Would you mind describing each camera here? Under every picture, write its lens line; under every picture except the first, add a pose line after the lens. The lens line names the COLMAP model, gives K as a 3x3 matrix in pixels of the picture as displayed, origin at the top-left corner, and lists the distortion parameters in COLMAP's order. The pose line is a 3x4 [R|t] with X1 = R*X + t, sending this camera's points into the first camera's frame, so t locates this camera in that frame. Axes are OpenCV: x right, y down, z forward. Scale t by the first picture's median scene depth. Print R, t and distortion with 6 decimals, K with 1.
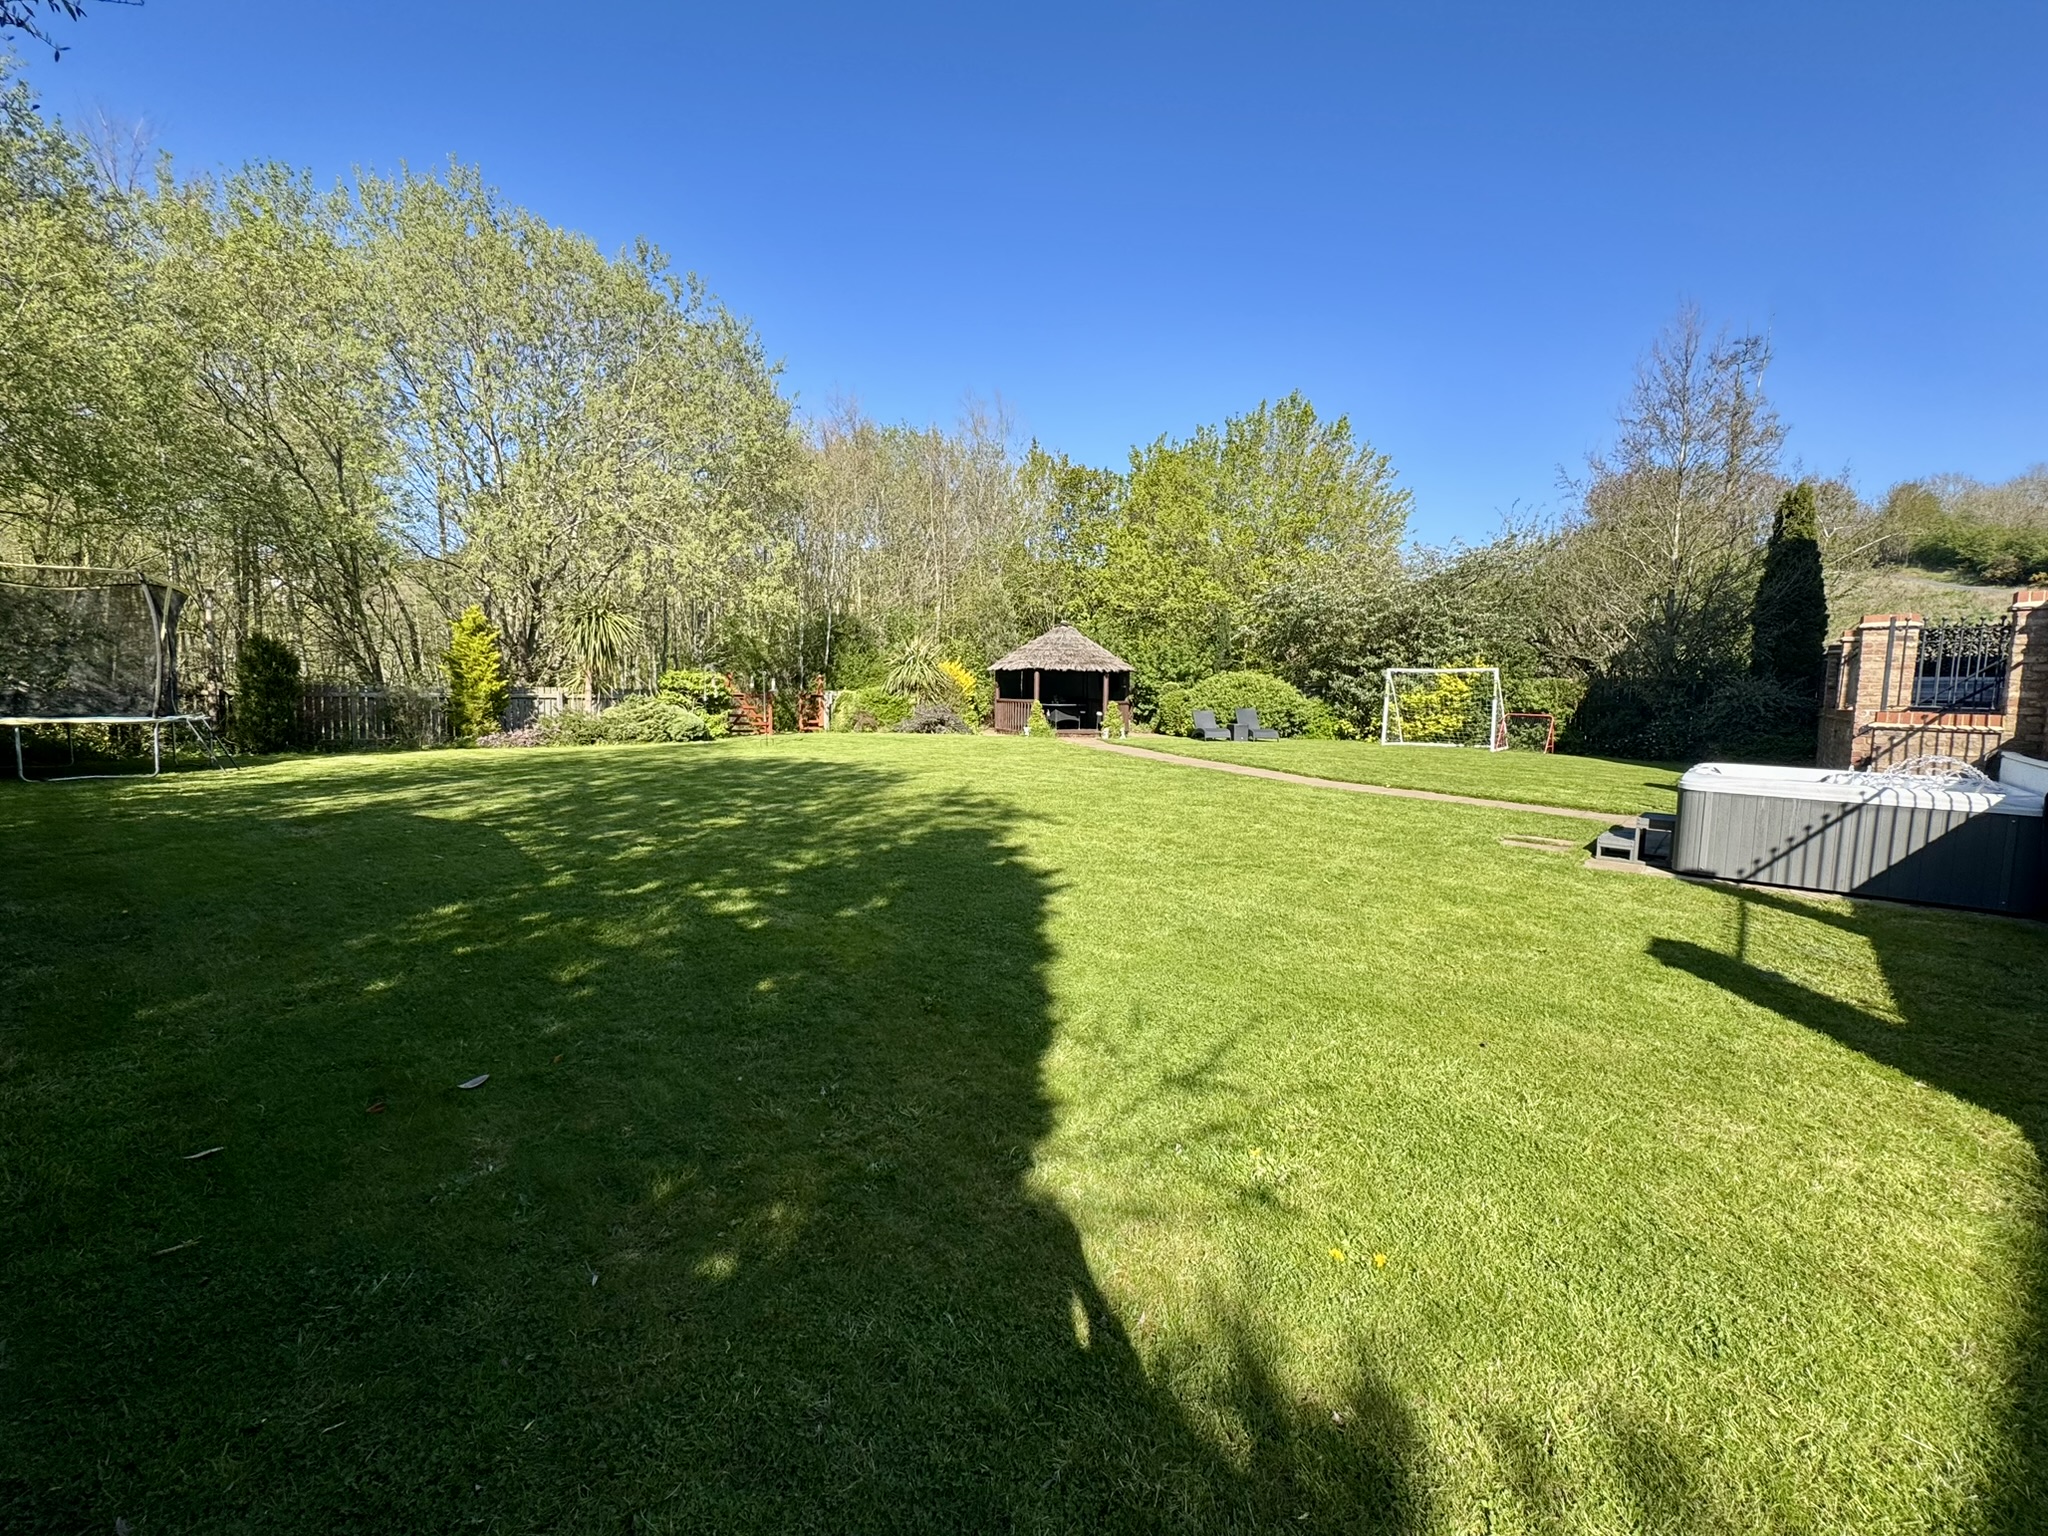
lens RADIAL K [[854.2, 0, 1024.0], [0, 854.2, 768.0], [0, 0, 1]] dist [-0.000970, -0.000123]
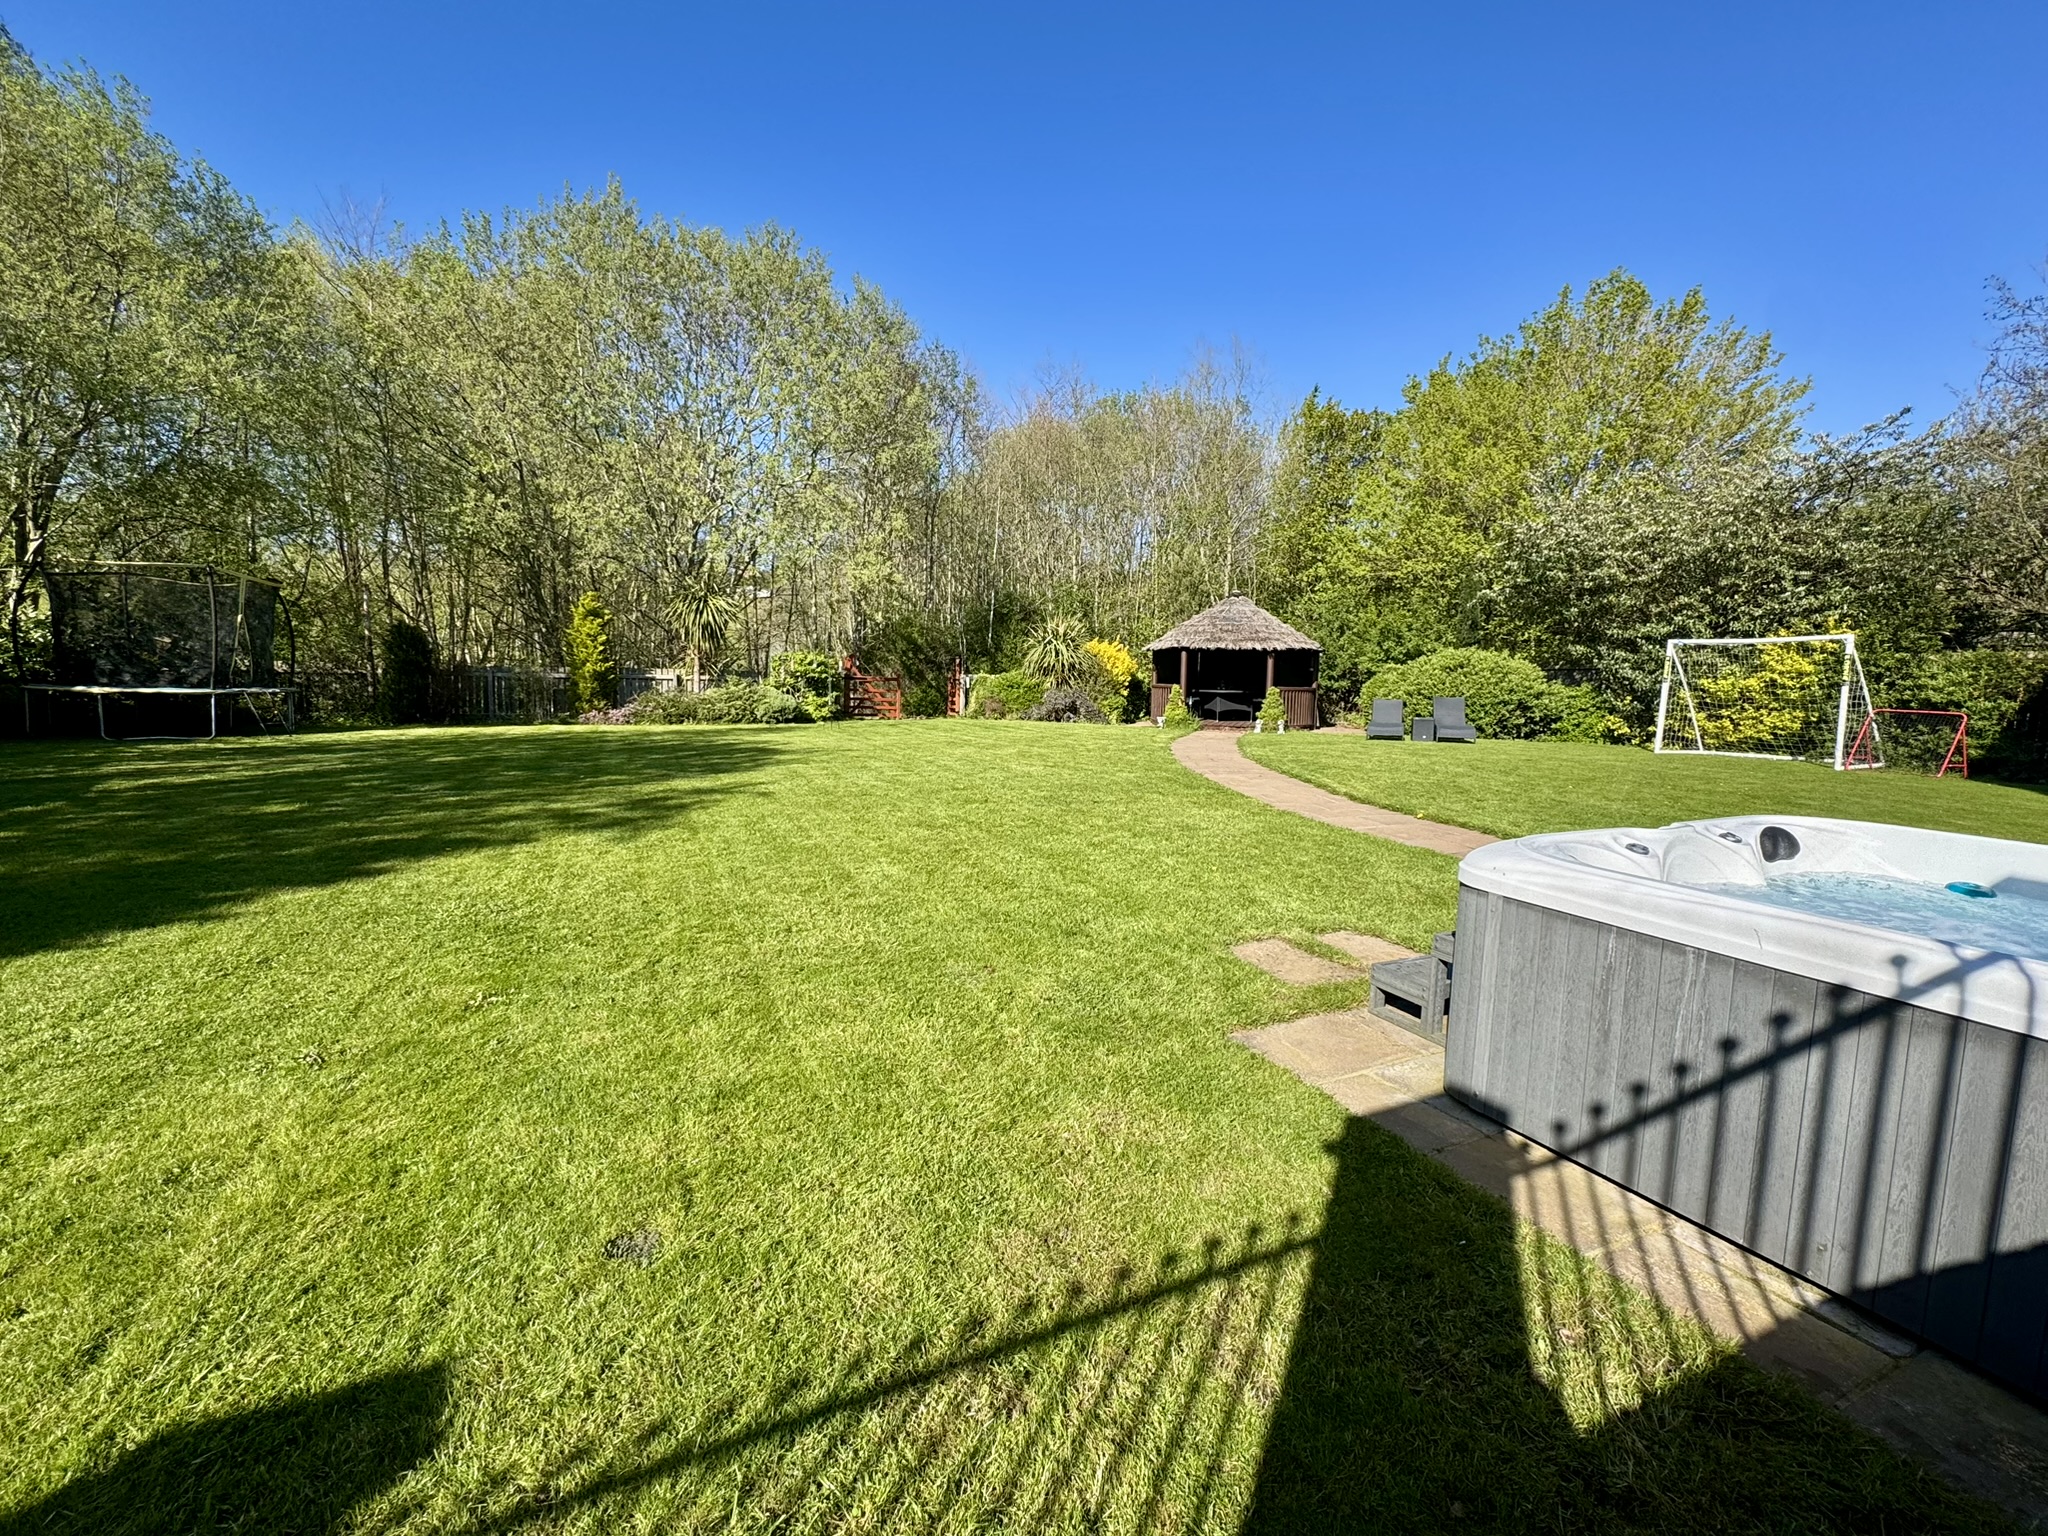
lens RADIAL K [[854.2, 0, 1024.0], [0, 854.2, 768.0], [0, 0, 1]] dist [-0.000970, -0.000123]
pose [[0.912295, 0.044238, -0.407138, 0.236181], [-0.040081, 0.999021, 0.018738, -0.007821], [0.407569, -0.000776, 0.913174, 0.178661]]
